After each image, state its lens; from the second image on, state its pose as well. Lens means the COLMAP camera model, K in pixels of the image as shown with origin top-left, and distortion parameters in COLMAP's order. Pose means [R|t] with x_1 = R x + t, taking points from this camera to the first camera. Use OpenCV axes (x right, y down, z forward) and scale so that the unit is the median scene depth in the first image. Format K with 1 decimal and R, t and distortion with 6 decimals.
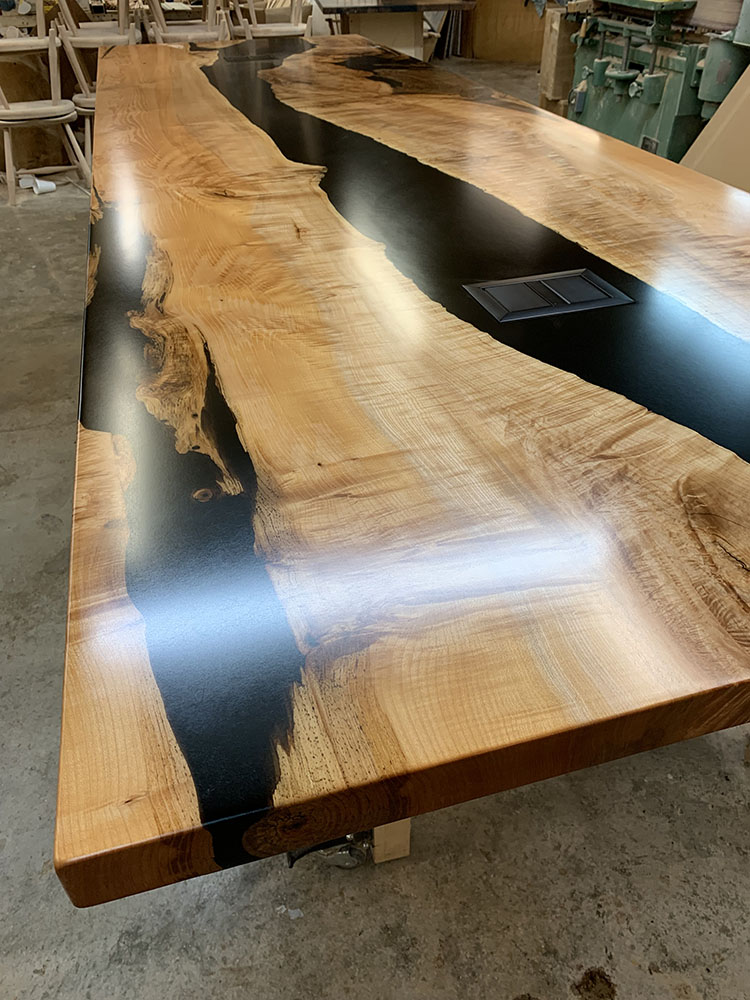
lens RADIAL K [[800.4, 0, 375.0], [0, 800.4, 500.0], [0, 0, 1]] dist [-0.025279, 0.000410]
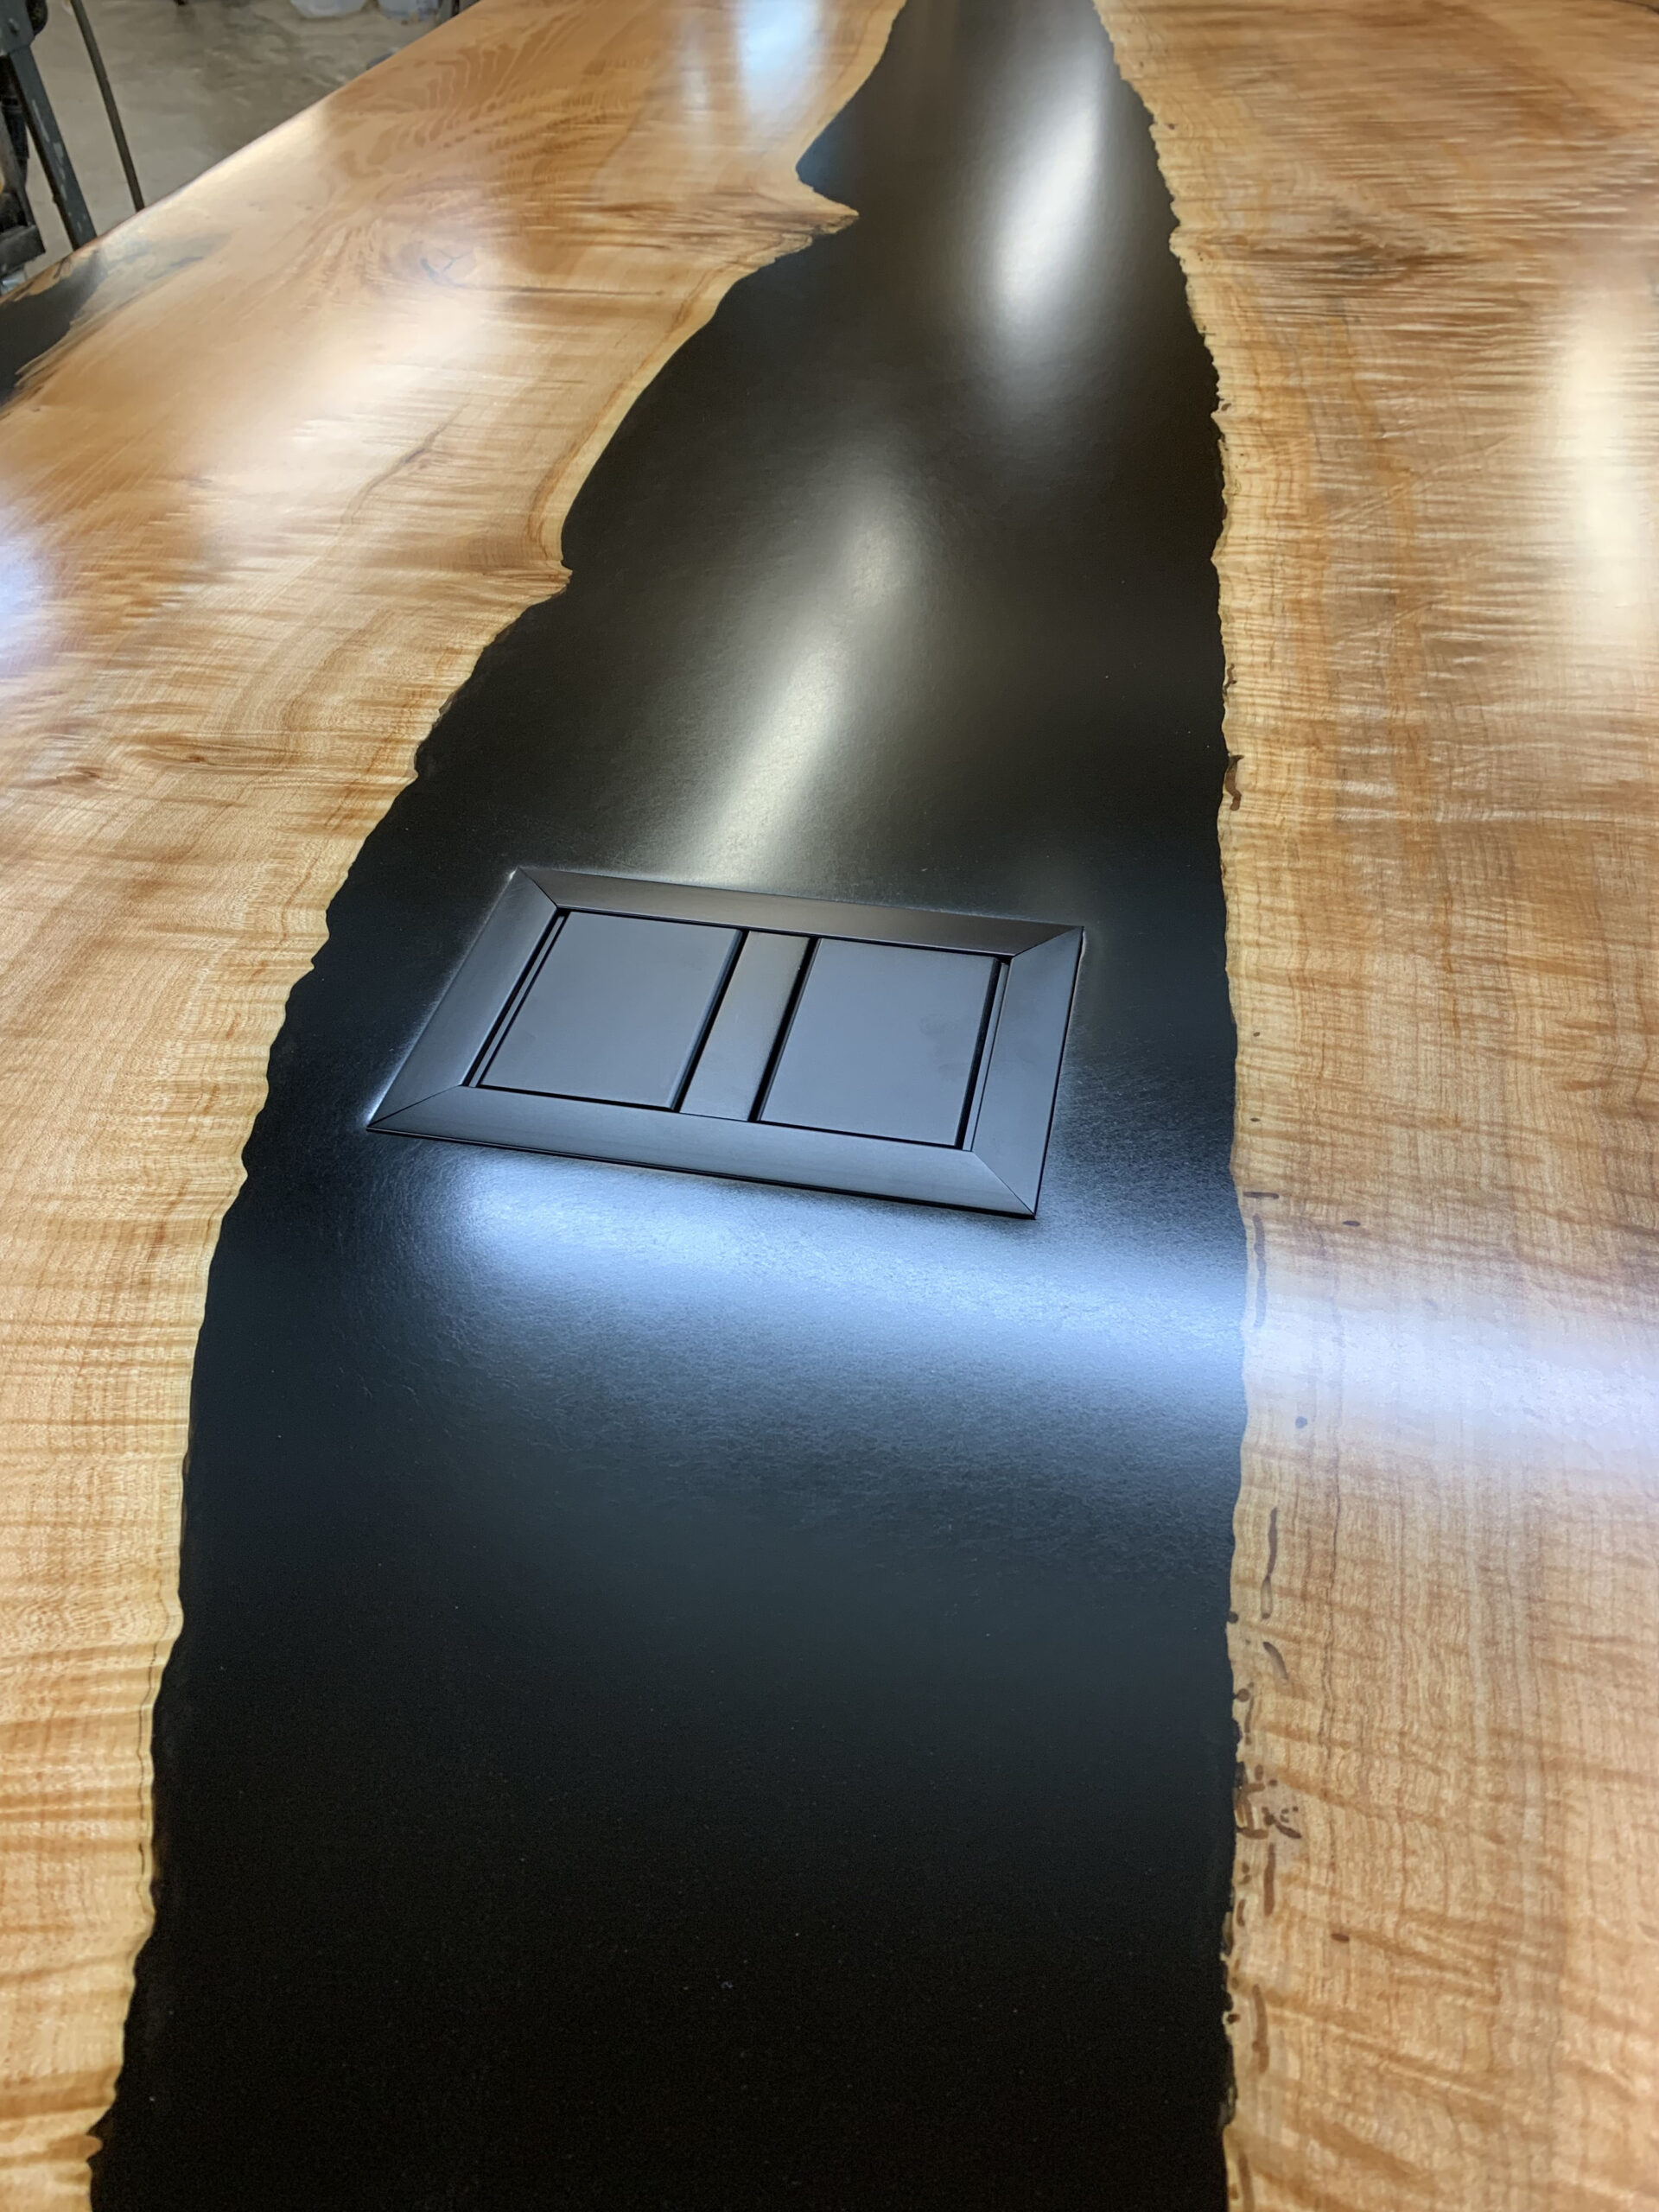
lens RADIAL K [[1770.4, 0, 829.5], [0, 1770.4, 1106.0], [0, 0, 1]] dist [-0.025279, 0.000410]
pose [[0.880186, 0.324208, -0.346643, 0.362578], [-0.275746, 0.943747, 0.182500, -0.291618], [0.386311, -0.065048, 0.920072, 0.482036]]
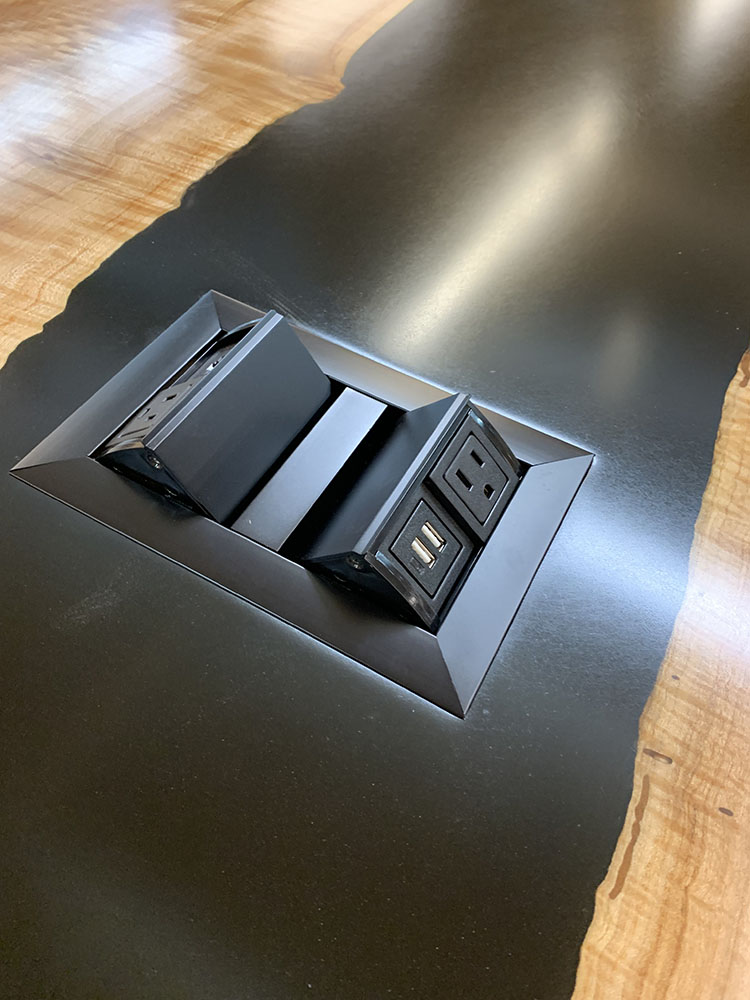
lens RADIAL K [[800.4, 0, 375.0], [0, 800.4, 500.0], [0, 0, 1]] dist [-0.025279, 0.000410]
pose [[0.700005, 0.606520, -0.376996, 0.304309], [-0.484350, 0.791150, 0.373480, -0.321909], [0.524784, -0.078840, 0.847577, 0.666804]]
